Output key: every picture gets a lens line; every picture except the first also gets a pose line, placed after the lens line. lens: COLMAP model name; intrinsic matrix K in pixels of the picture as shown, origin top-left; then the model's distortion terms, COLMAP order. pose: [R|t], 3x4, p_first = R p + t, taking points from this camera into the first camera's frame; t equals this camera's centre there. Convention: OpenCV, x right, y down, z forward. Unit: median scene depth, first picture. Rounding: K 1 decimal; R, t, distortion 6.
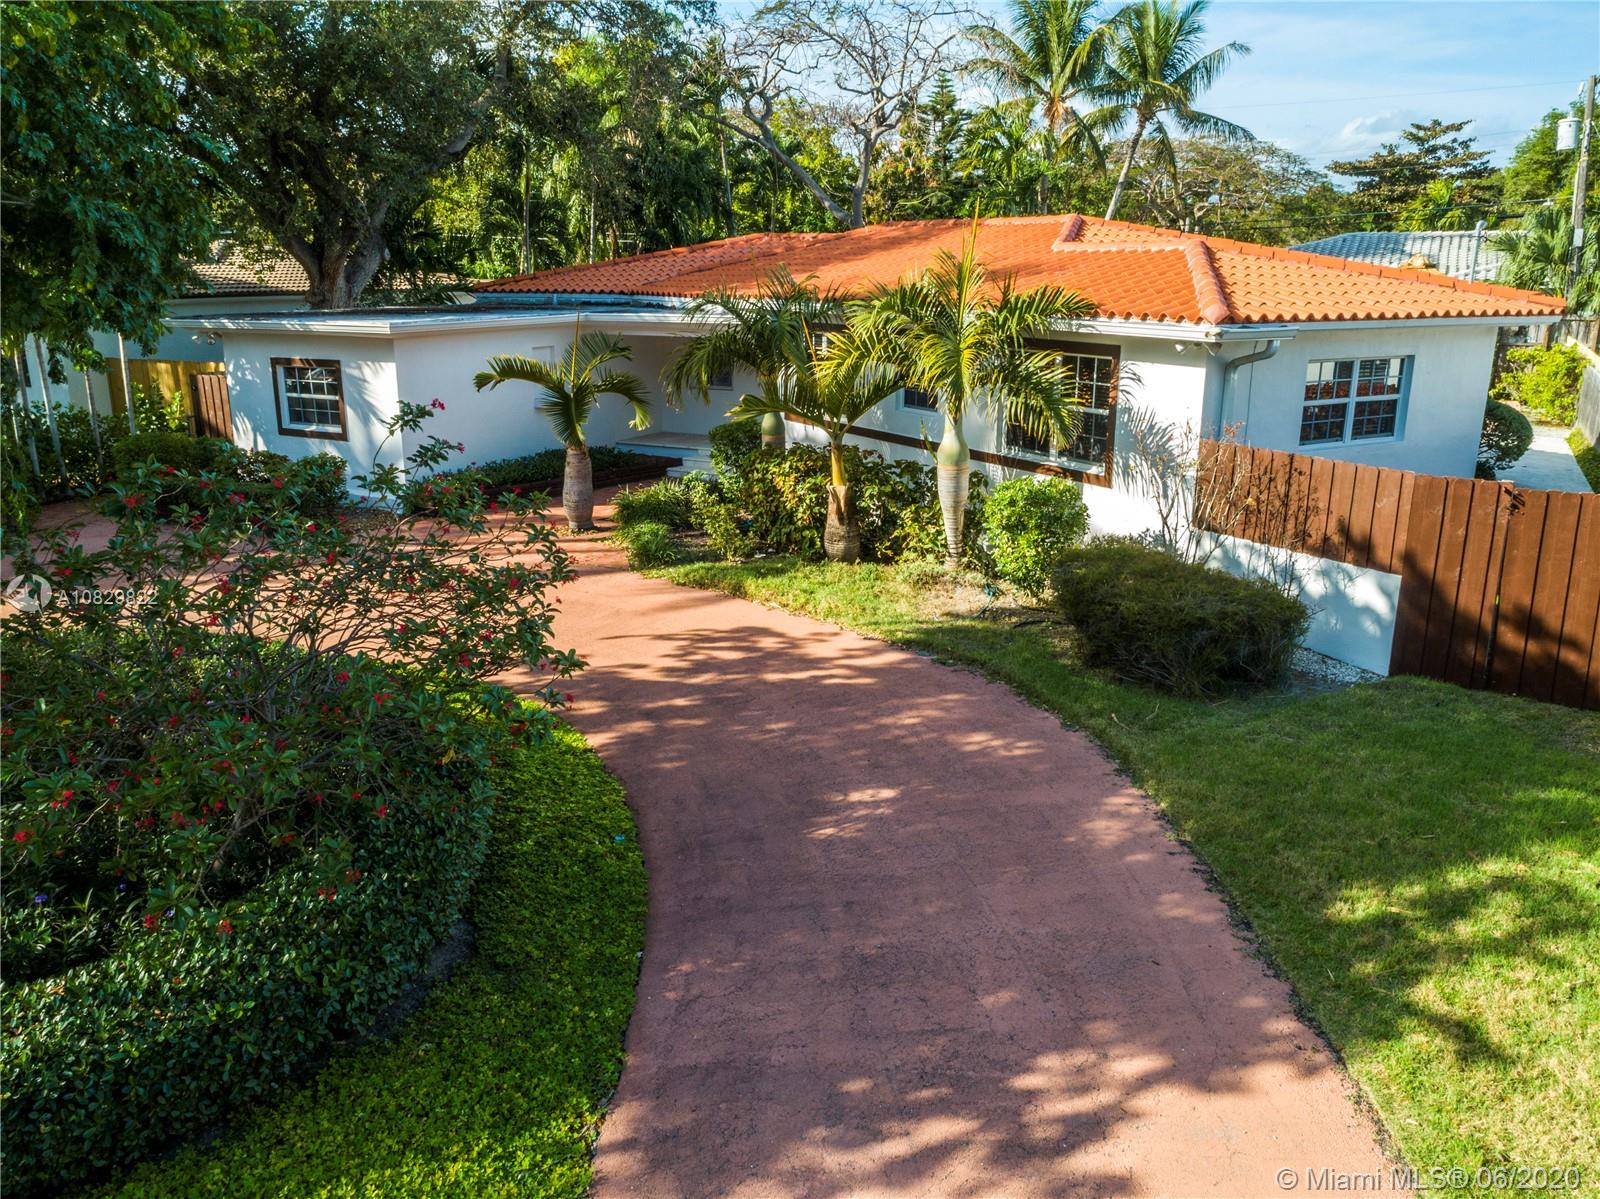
lens RADIAL K [[1210.8, 0, 799.4], [0, 1210.8, 600.8], [0, 0, 1]] dist [-0.019611, 0.011479]
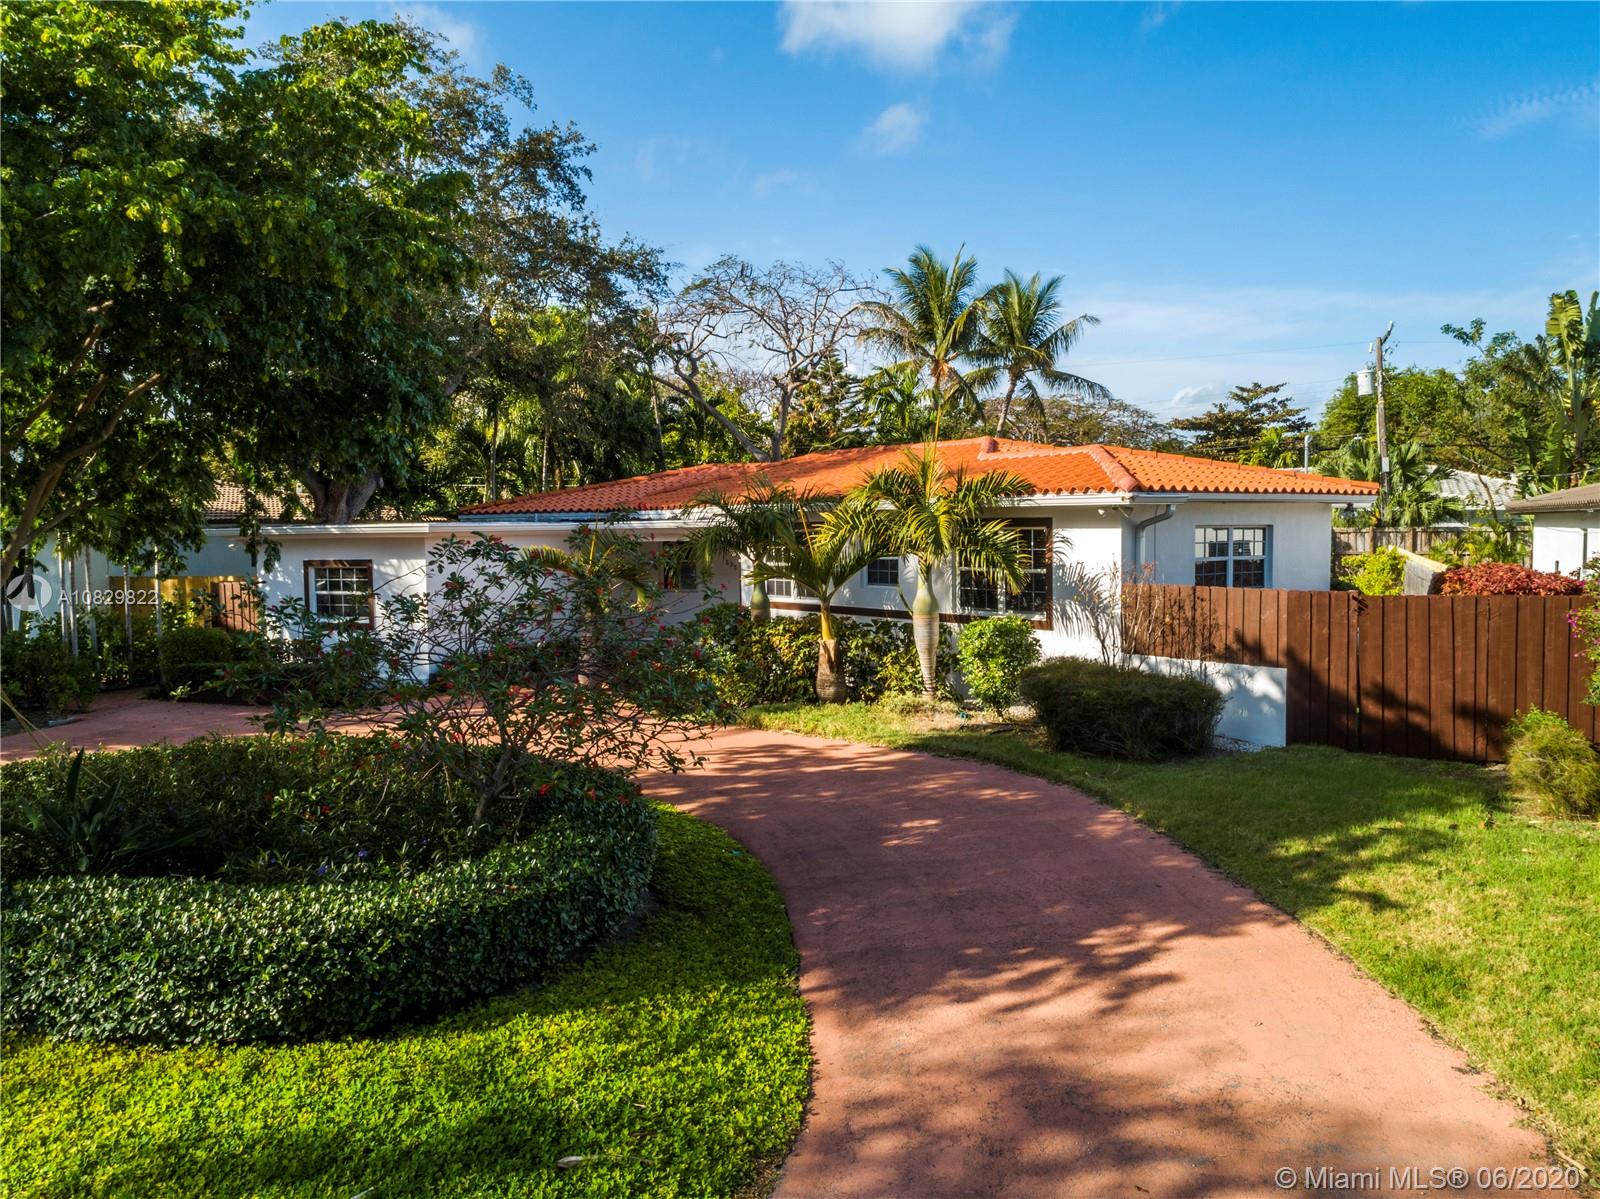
lens RADIAL K [[1210.8, 0, 801.8], [0, 1210.8, 599.4], [0, 0, 1]] dist [-0.019611, 0.011479]
pose [[0.994643, -0.021111, 0.101195, -0.130130], [0.041838, 0.977377, -0.207326, 0.129063], [-0.094529, 0.210449, 0.973024, -0.202727]]
